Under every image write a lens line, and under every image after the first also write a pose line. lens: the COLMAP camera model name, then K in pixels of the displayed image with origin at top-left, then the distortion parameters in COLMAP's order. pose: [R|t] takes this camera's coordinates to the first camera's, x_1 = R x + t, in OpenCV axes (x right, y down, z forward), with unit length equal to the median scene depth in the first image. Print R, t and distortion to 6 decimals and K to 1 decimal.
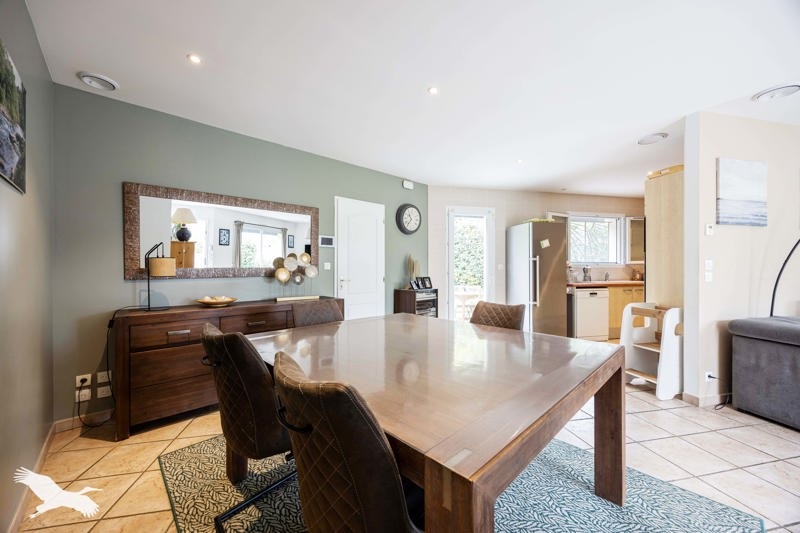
lens RADIAL K [[316.2, 0, 398.8], [0, 316.2, 267.8], [0, 0, 1]] dist [0.001553, 0.000072]
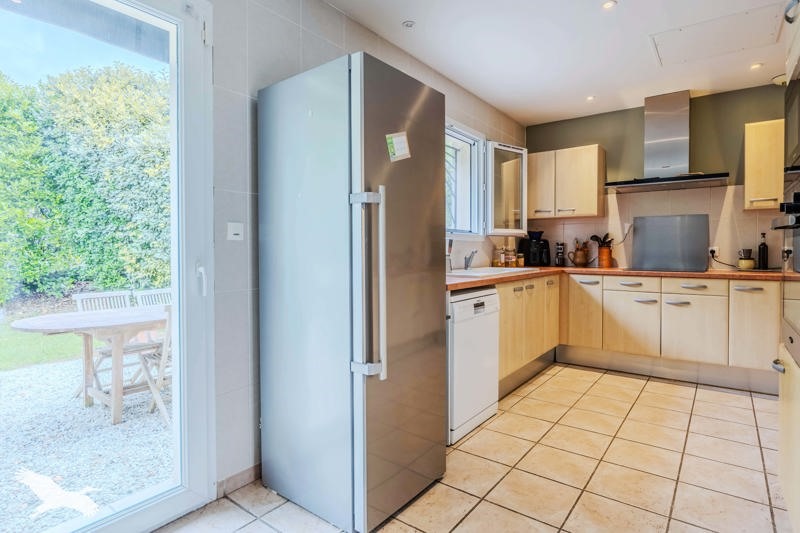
lens RADIAL K [[424.8, 0, 400.5], [0, 424.8, 249.2], [0, 0, 1]] dist [0.003169, 0.000270]
pose [[0.770193, -0.000791, 0.637810, 0.195649], [0.000004, 0.999999, 0.001235, 0.011917], [-0.637811, -0.000949, 0.770193, 0.615900]]
